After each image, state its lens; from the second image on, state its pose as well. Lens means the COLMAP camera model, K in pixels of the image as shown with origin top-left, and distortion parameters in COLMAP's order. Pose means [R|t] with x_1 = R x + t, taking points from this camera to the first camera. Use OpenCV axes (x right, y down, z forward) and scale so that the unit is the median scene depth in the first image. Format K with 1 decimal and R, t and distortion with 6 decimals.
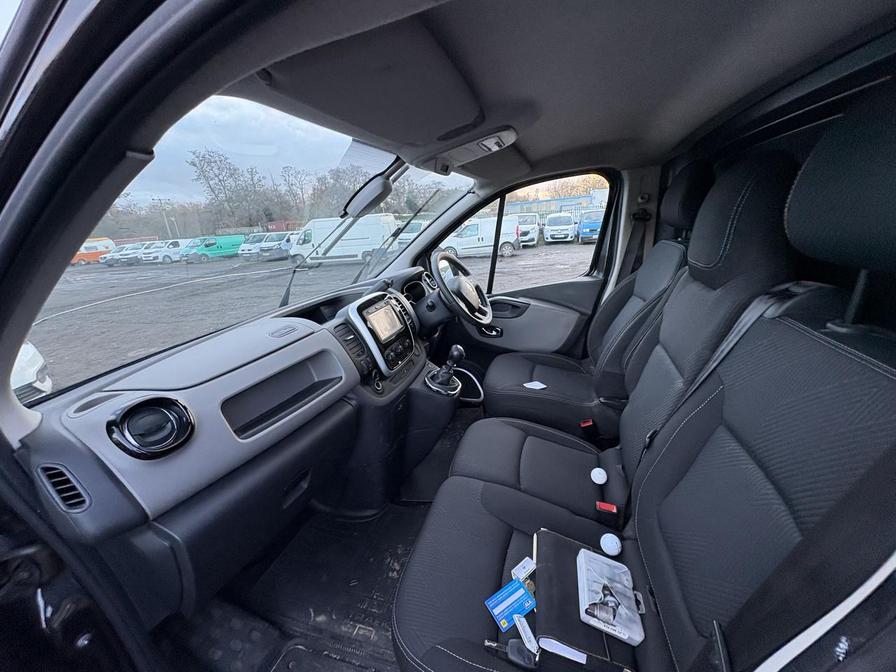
lens RADIAL K [[356.8, 0, 449.1], [0, 356.8, 332.4], [0, 0, 1]] dist [0.000989, -0.000367]
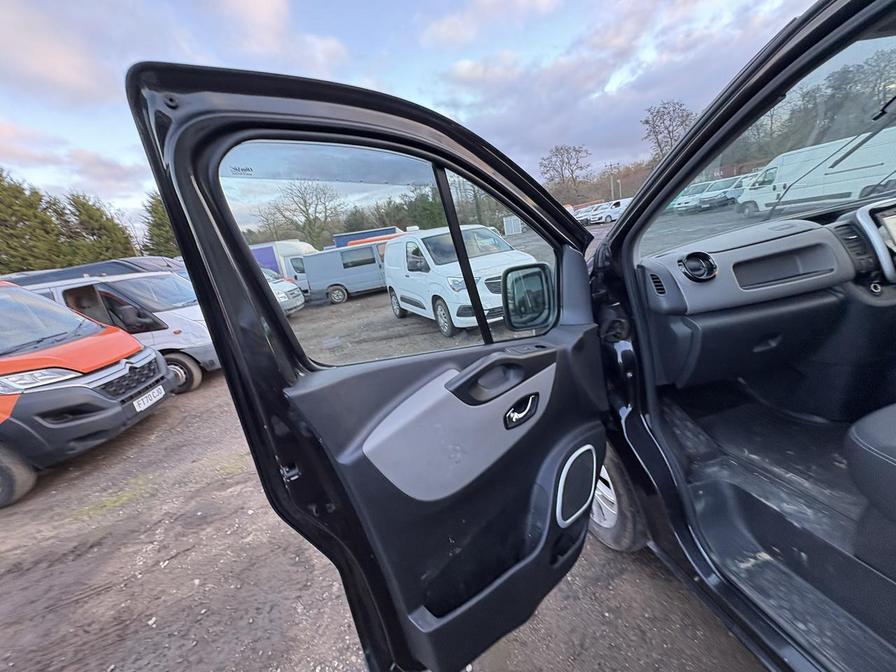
lens RADIAL K [[356.8, 0, 445.3], [0, 356.8, 336.5], [0, 0, 1]] dist [0.000989, -0.000367]
pose [[0.487839, 0.211523, -0.846918, 0.079032], [-0.106612, 0.977372, 0.182694, 0.194660], [0.866399, 0.001166, 0.499352, -0.483413]]
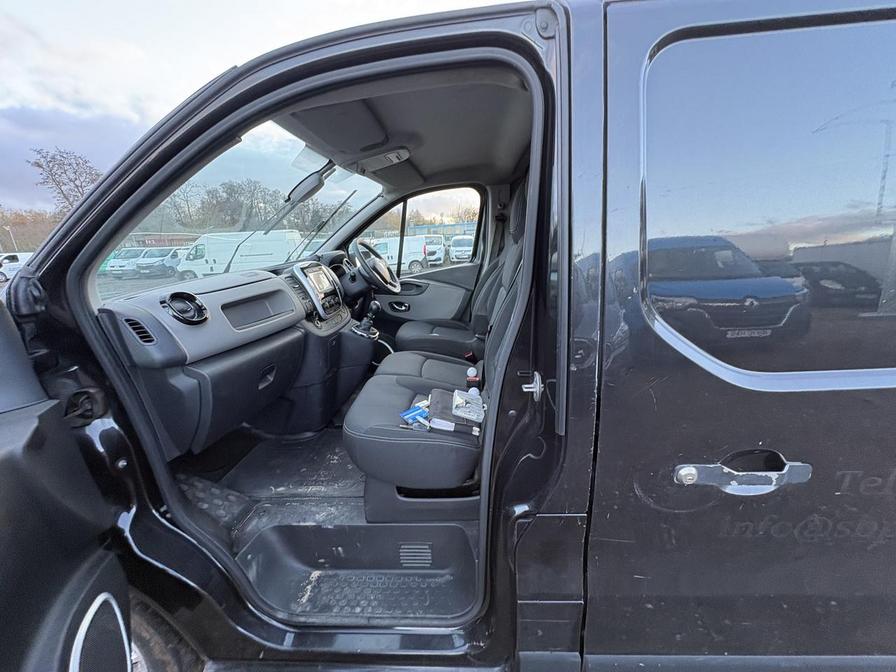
lens RADIAL K [[356.8, 0, 448.8], [0, 356.8, 334.7], [0, 0, 1]] dist [0.000989, -0.000367]
pose [[0.970232, -0.033783, 0.239809, -0.034629], [0.046532, 0.997777, -0.047700, 0.239130], [-0.237665, 0.057439, 0.969647, -0.379412]]
